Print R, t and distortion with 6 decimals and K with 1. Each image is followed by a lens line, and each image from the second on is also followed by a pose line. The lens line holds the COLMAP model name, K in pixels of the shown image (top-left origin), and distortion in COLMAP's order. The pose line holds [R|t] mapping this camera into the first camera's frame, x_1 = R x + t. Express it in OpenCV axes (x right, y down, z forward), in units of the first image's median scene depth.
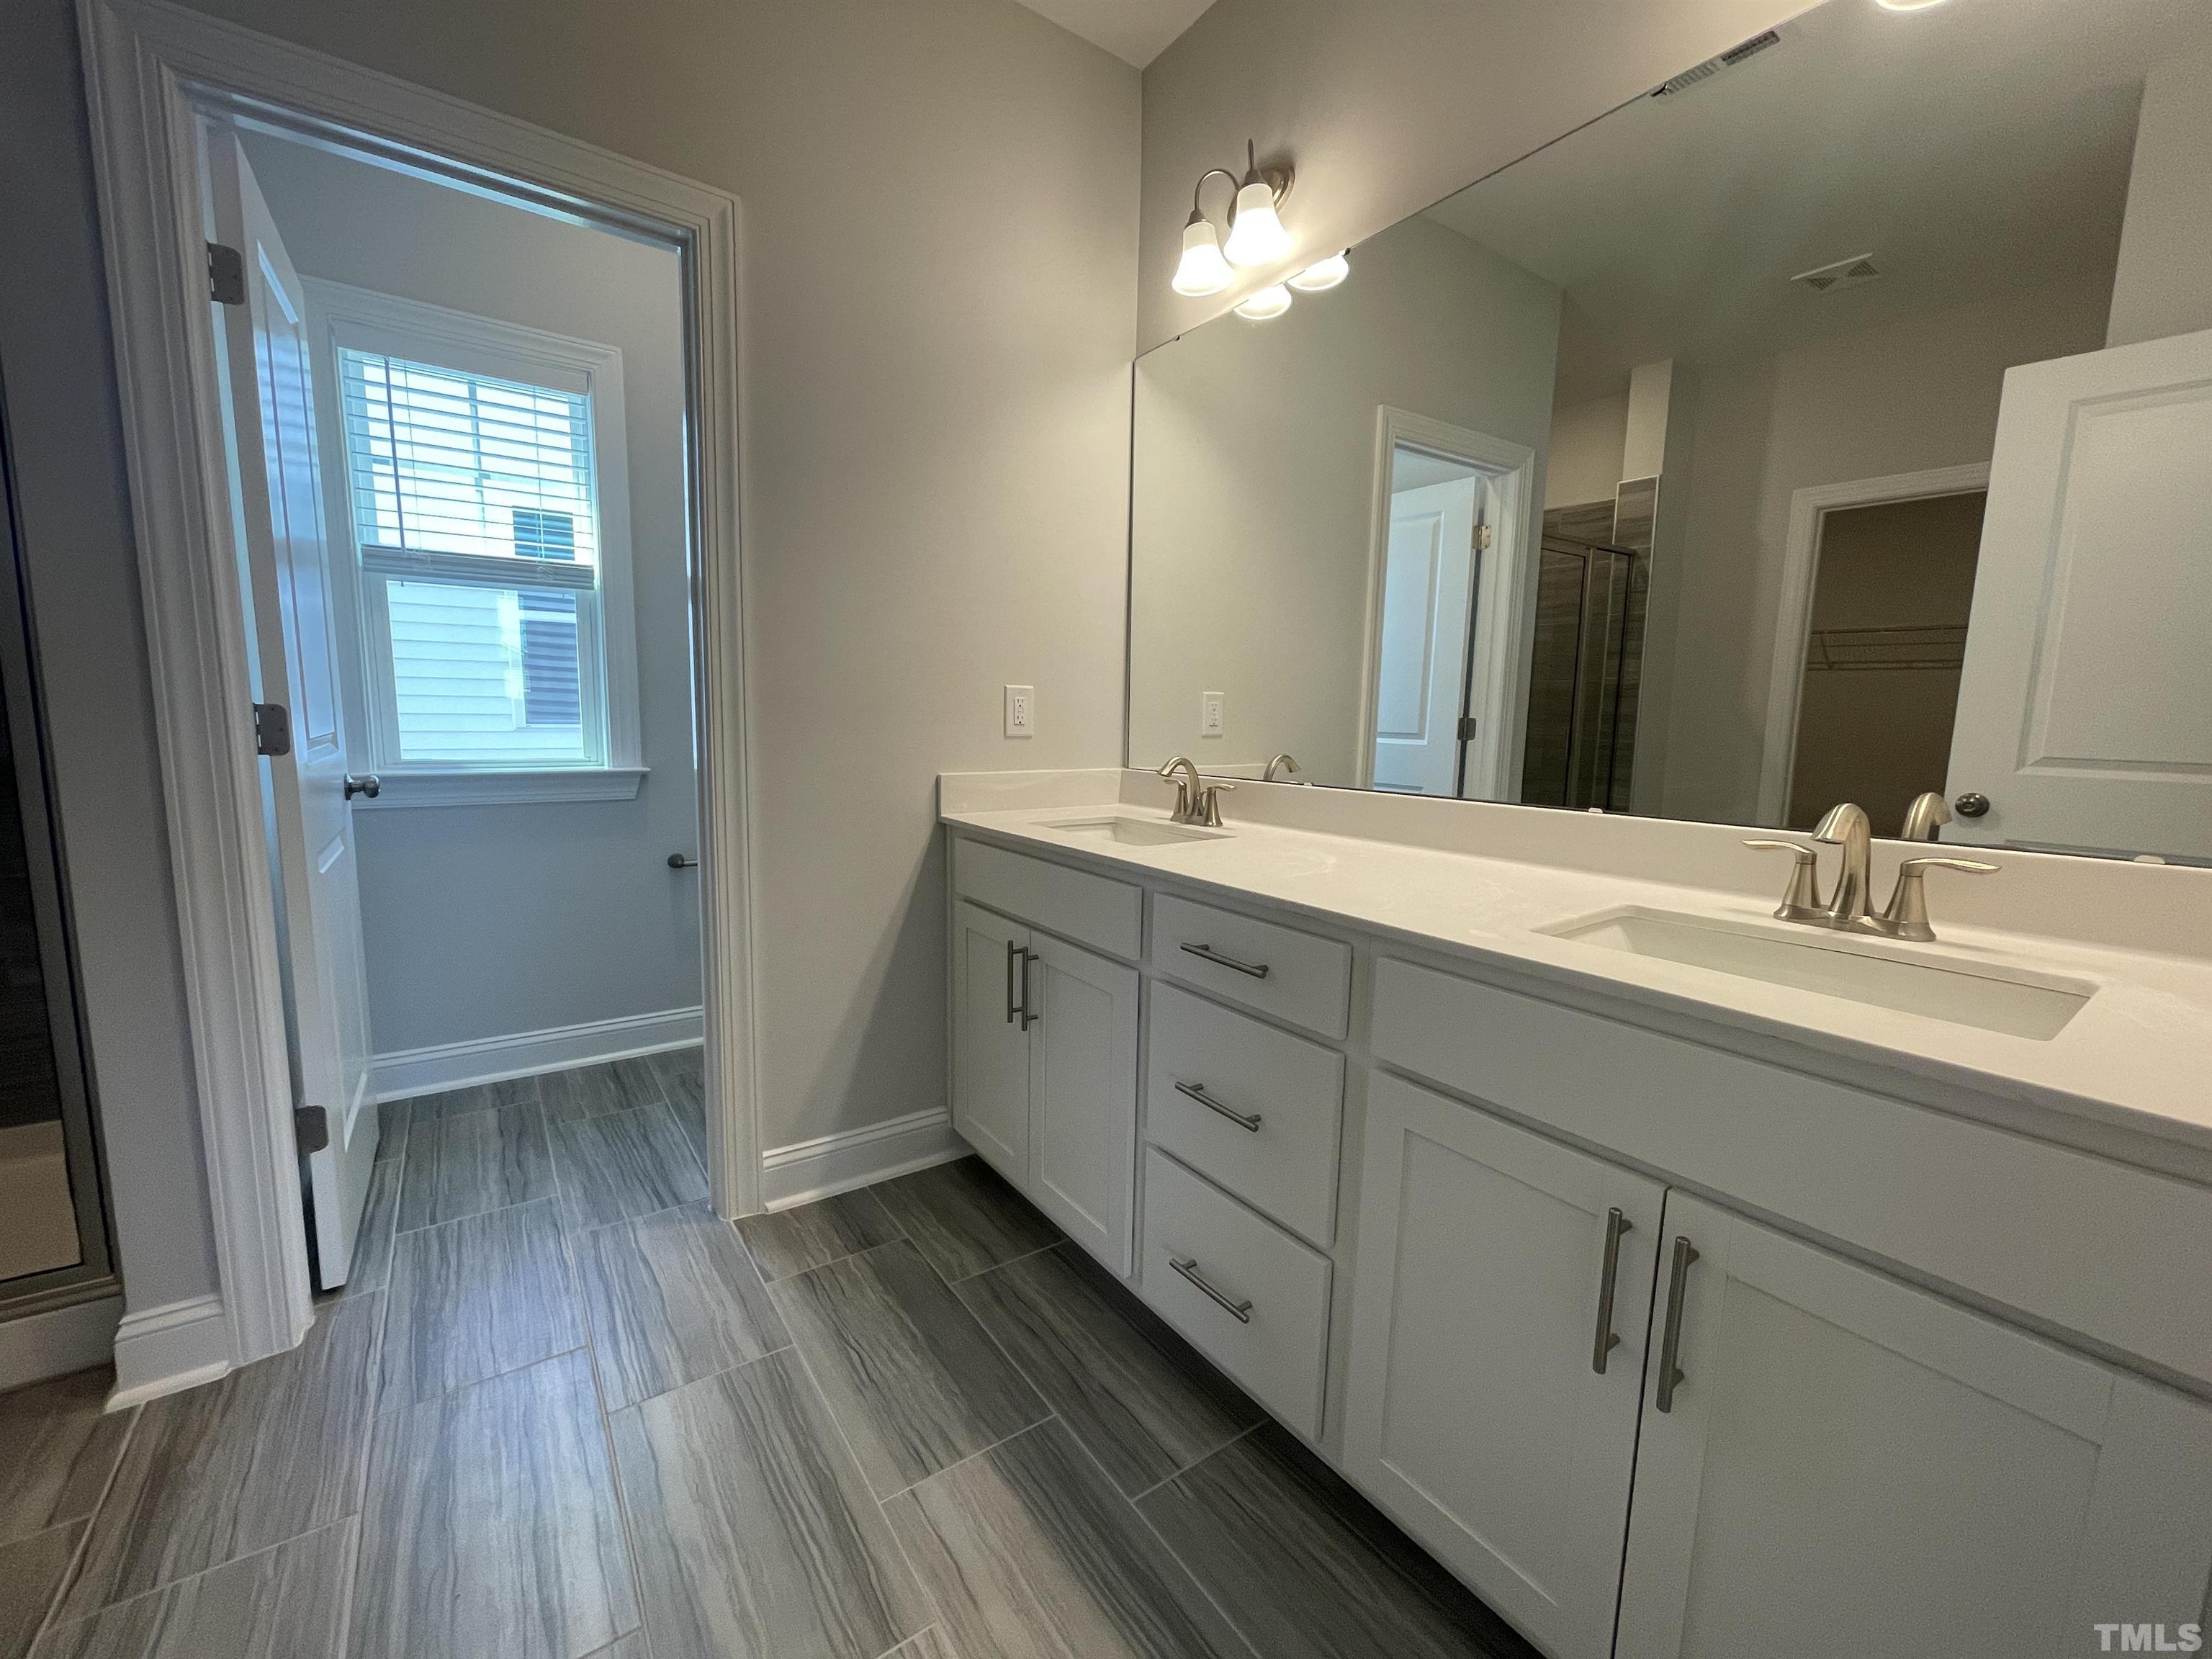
lens RADIAL K [[893.4, 0, 1089.0], [0, 893.4, 830.0], [0, 0, 1]] dist [0.001384, 0.000829]
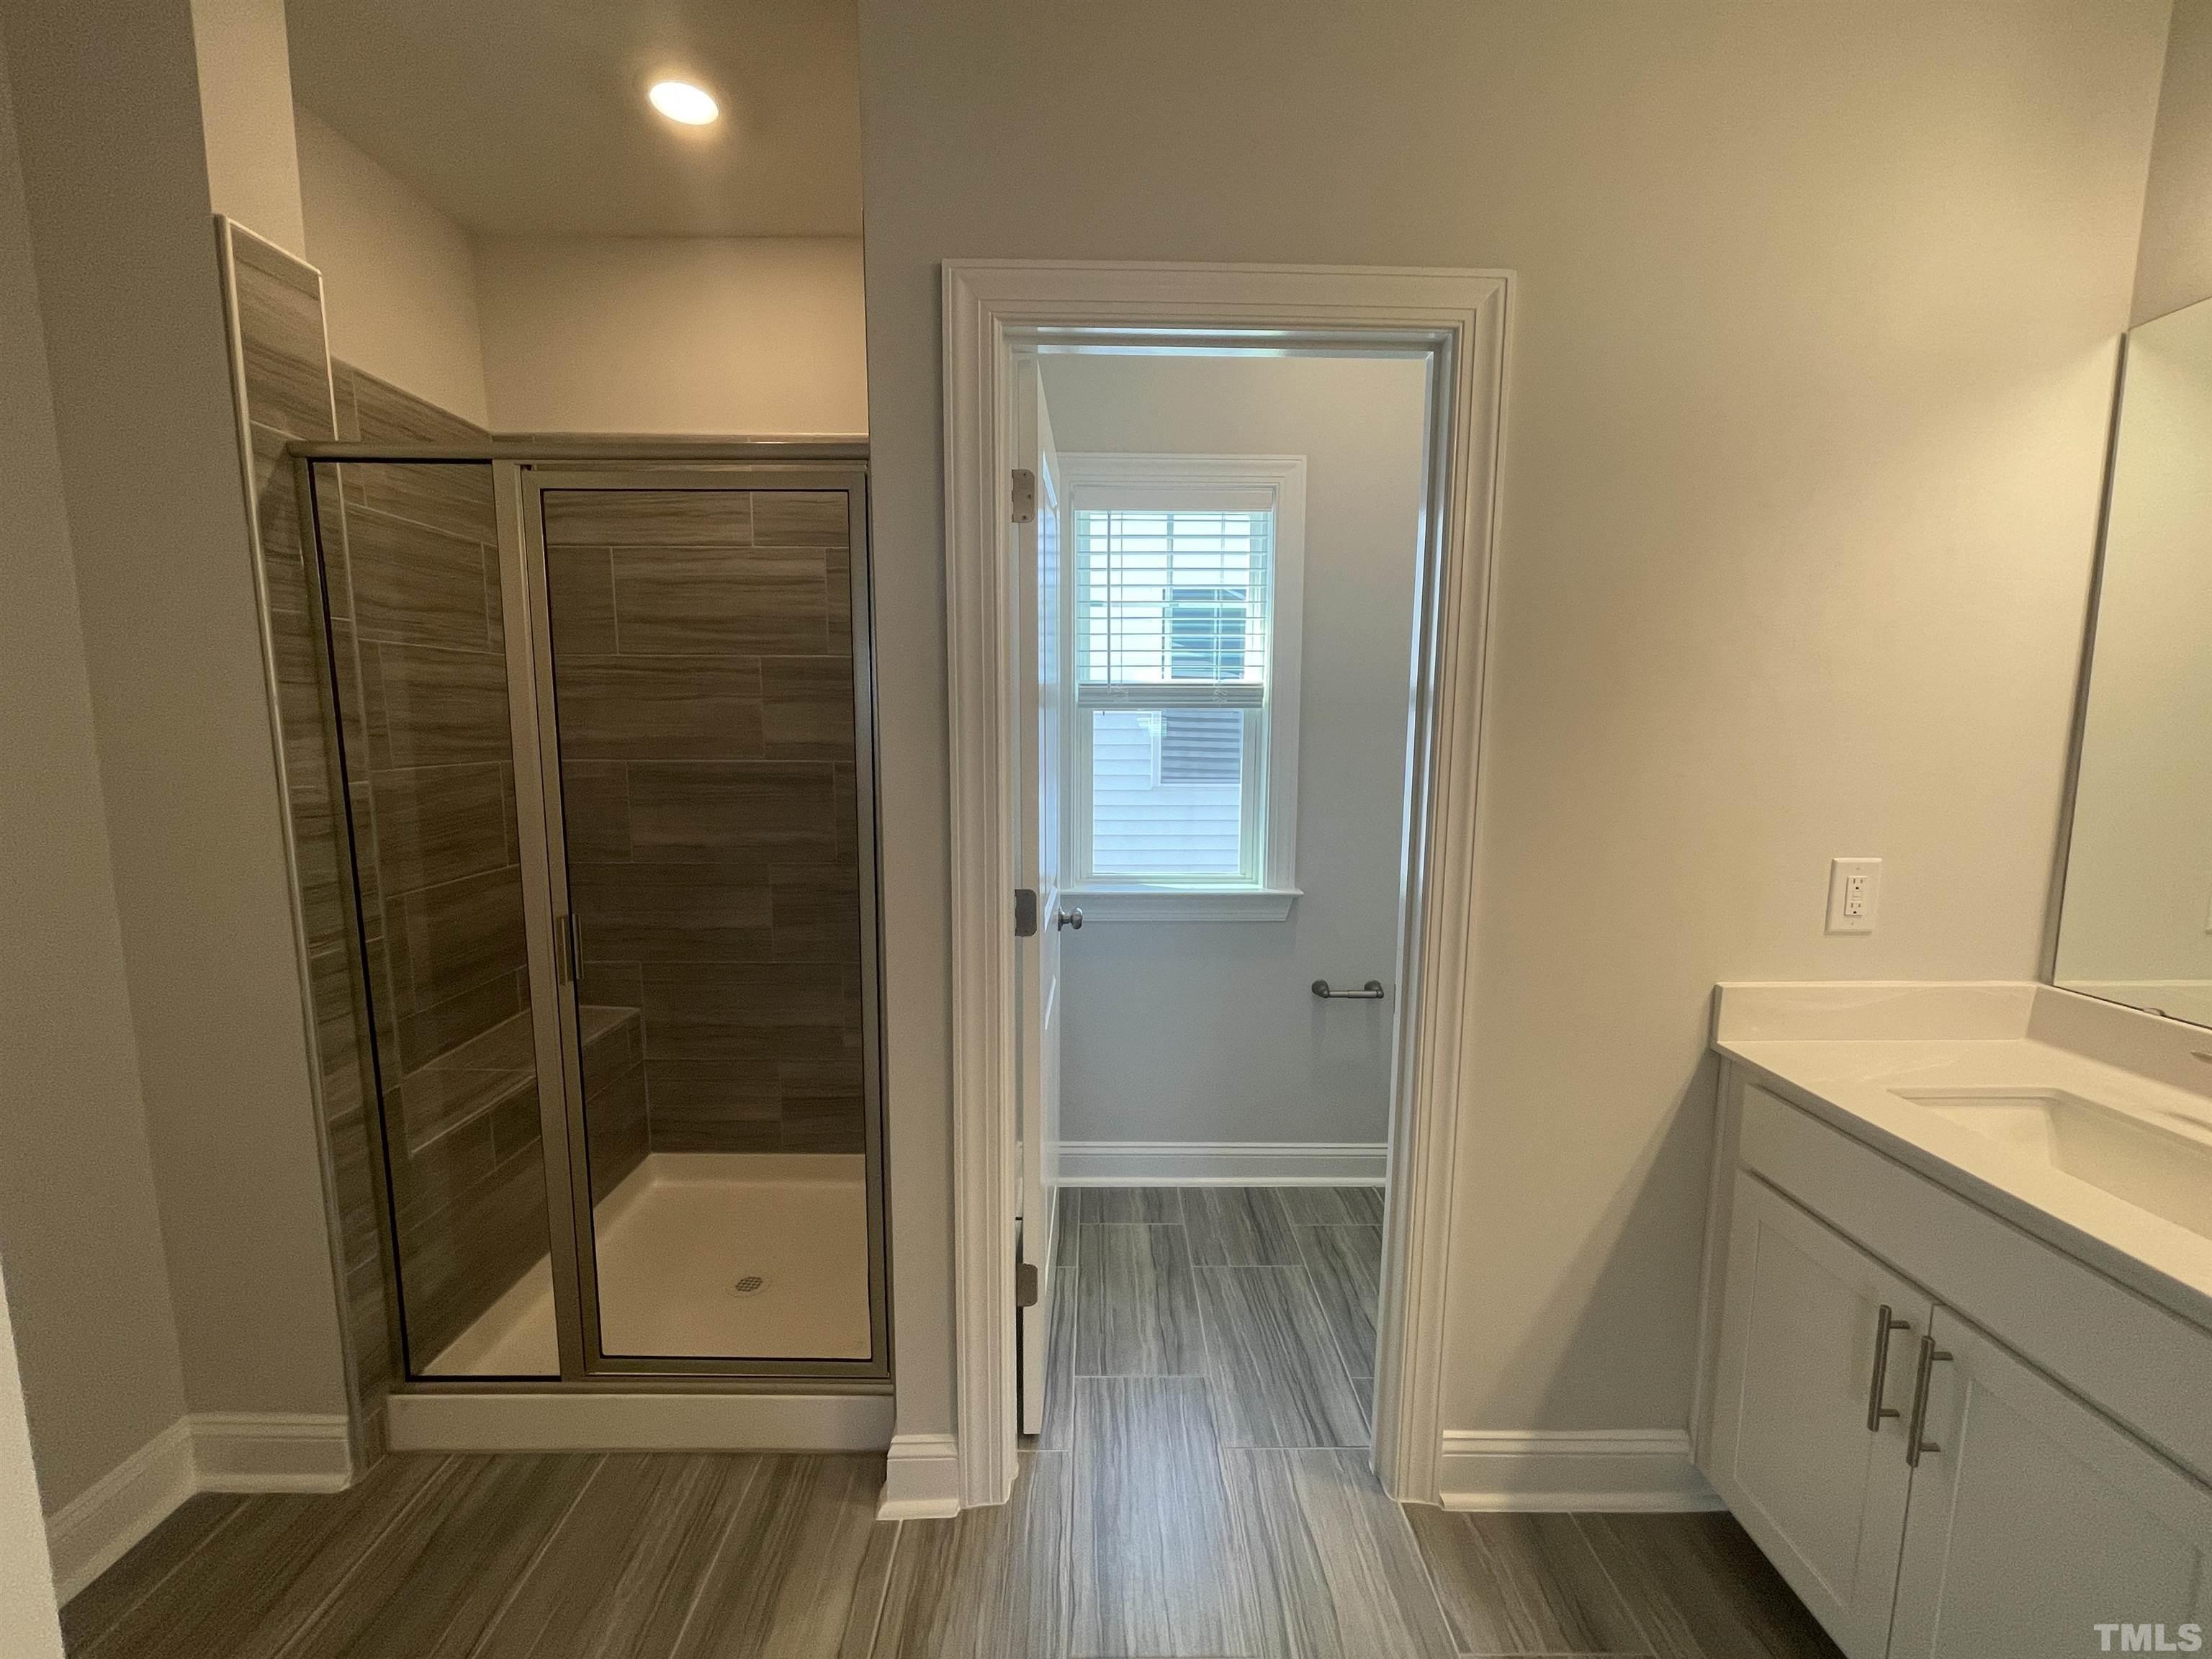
lens RADIAL K [[887.4, 0, 1099.2], [0, 887.4, 834.6], [0, 0, 1]] dist [-0.001377, 0.000022]
pose [[0.823913, 0.054643, -0.564075, -0.186766], [-0.064602, 0.997908, 0.002309, -0.155375], [0.563022, 0.034538, 0.825720, 0.132637]]
